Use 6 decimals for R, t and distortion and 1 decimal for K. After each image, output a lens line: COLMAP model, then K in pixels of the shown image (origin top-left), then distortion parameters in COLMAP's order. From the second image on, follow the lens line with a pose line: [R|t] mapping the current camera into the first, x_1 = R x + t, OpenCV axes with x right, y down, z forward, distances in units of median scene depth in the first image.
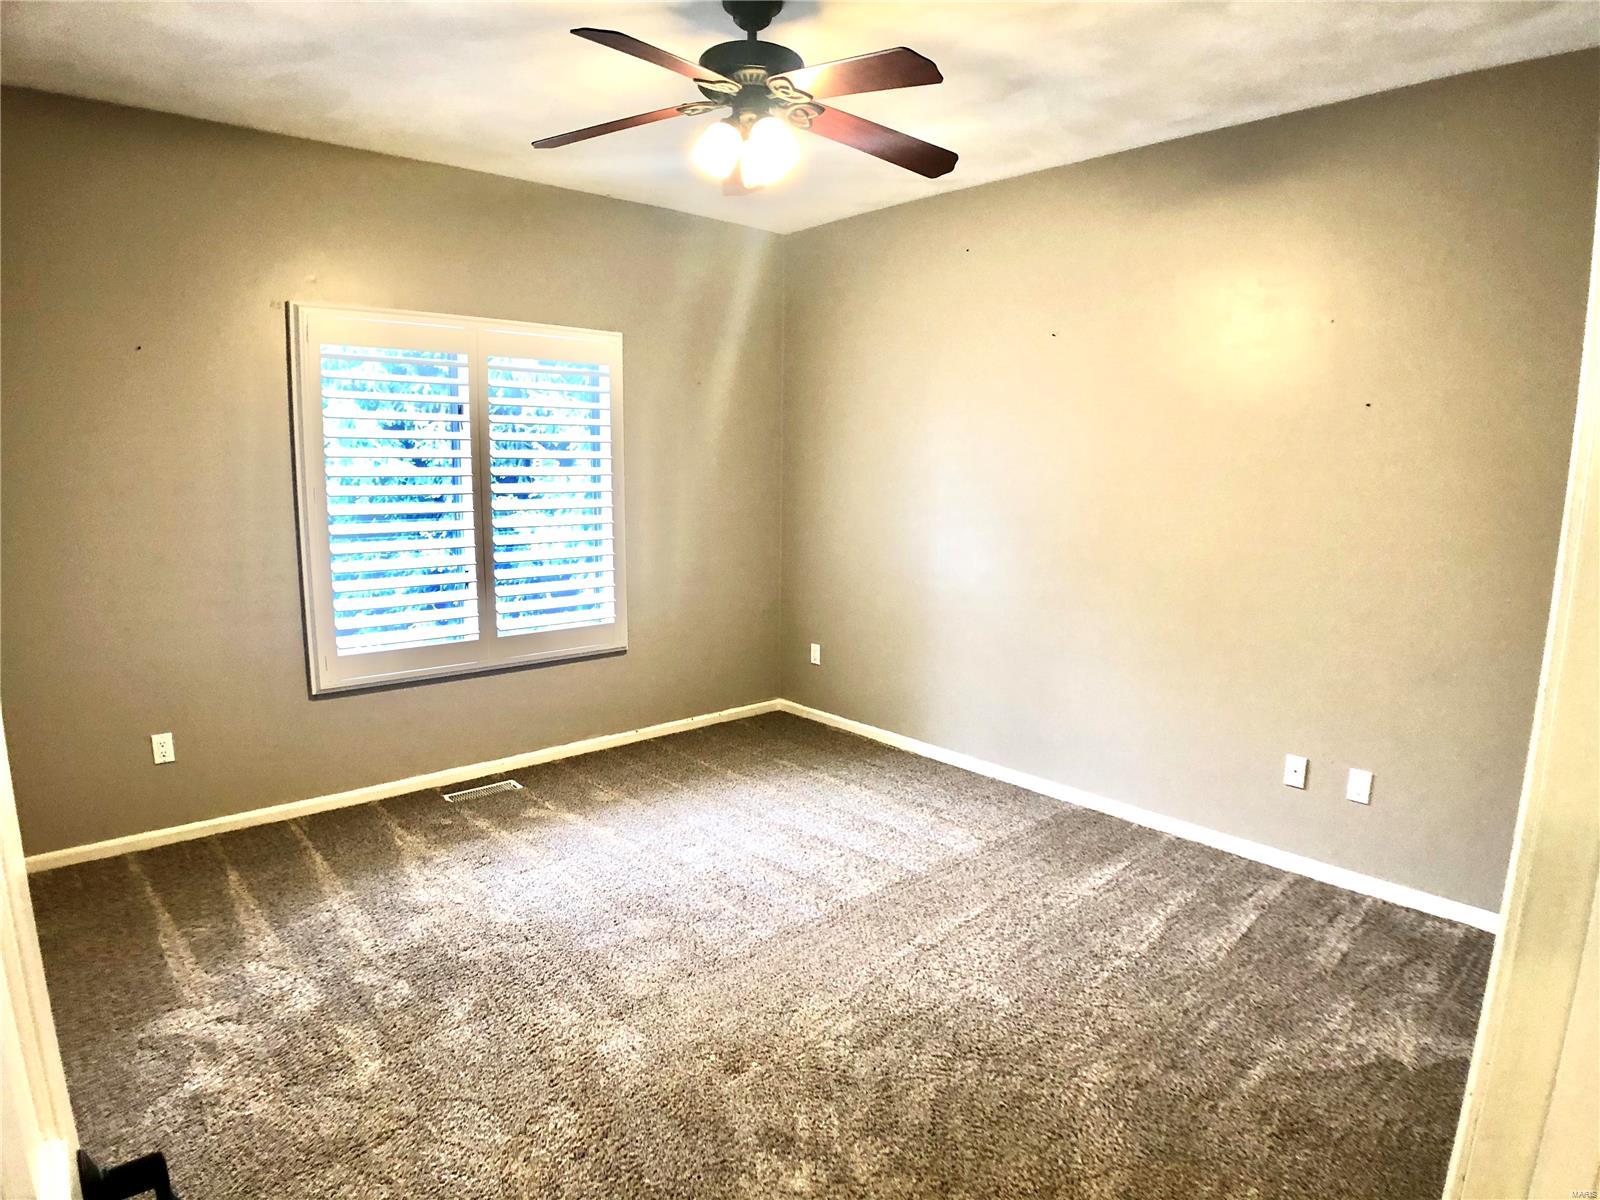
lens RADIAL K [[897.7, 0, 810.4], [0, 897.7, 597.2], [0, 0, 1]] dist [-0.106505, 0.027062]
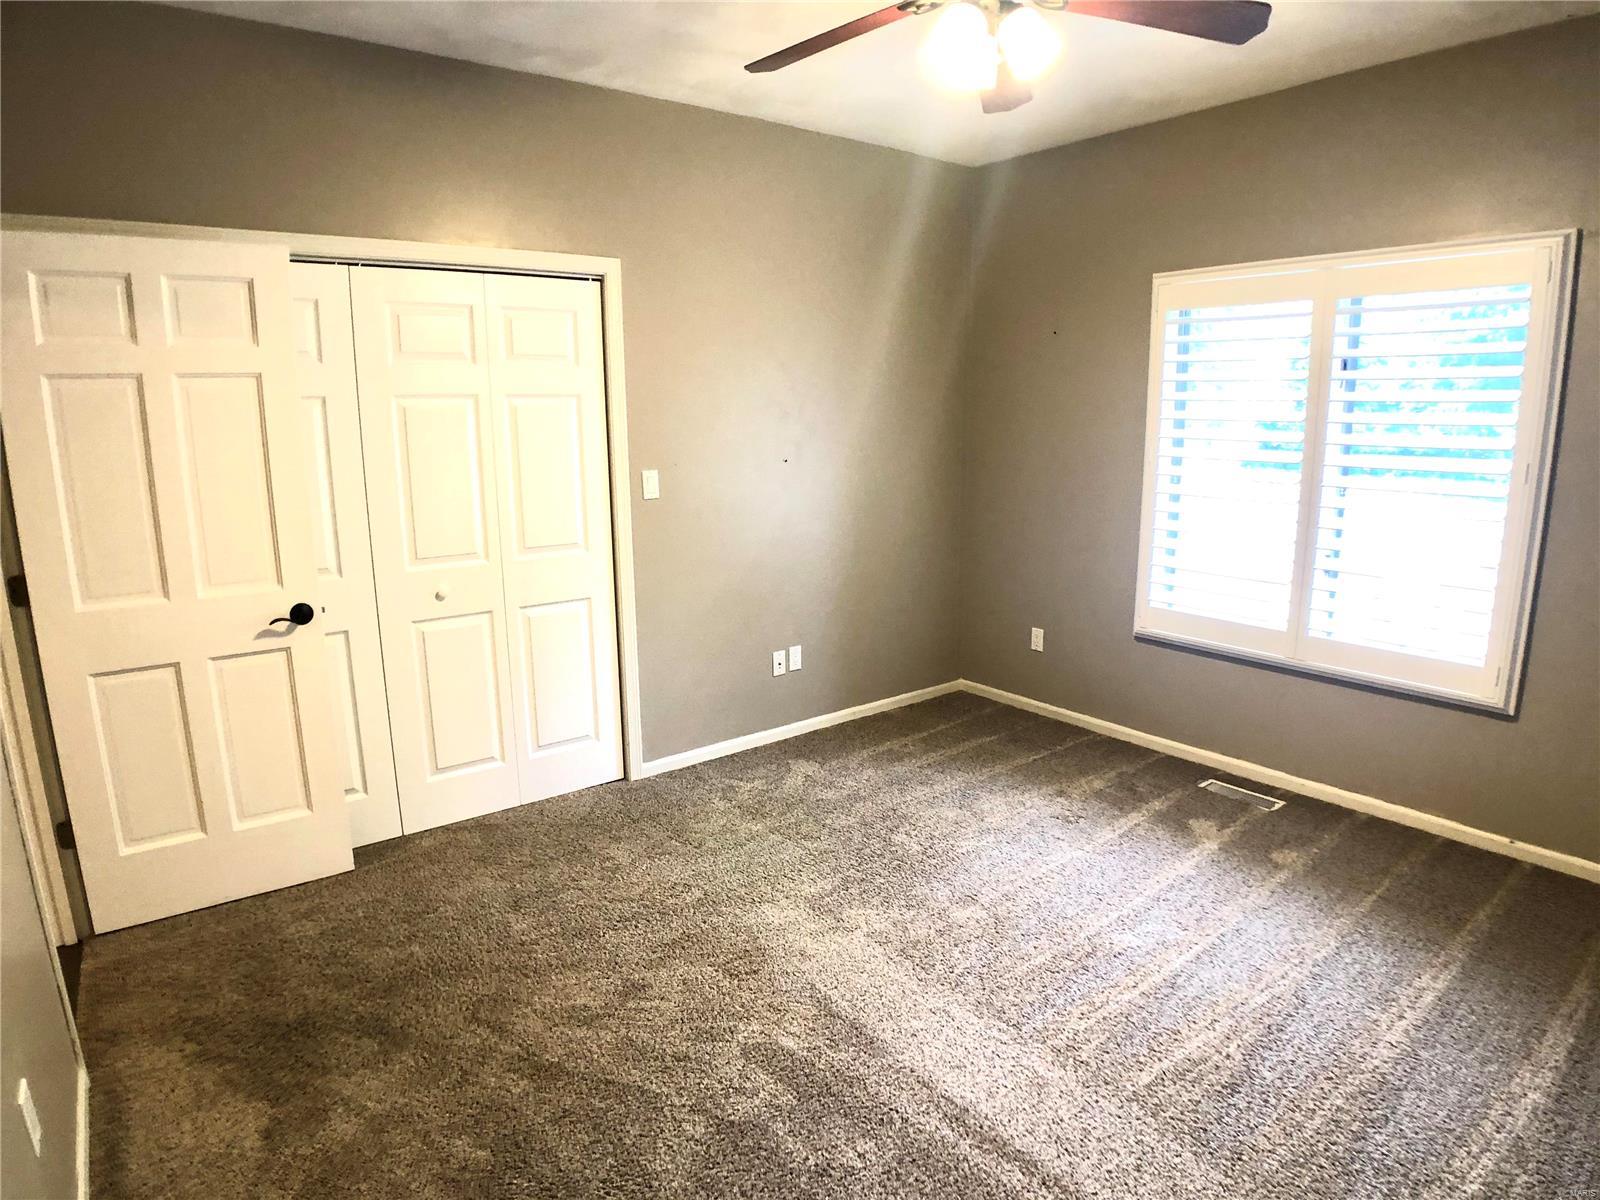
lens RADIAL K [[897.7, 0, 810.4], [0, 897.7, 597.2], [0, 0, 1]] dist [-0.106505, 0.027062]
pose [[-0.076752, 0.185961, -0.979555, 0.579833], [-0.140518, 0.970629, 0.195277, -0.101411], [0.987099, 0.152633, -0.048367, 0.677714]]
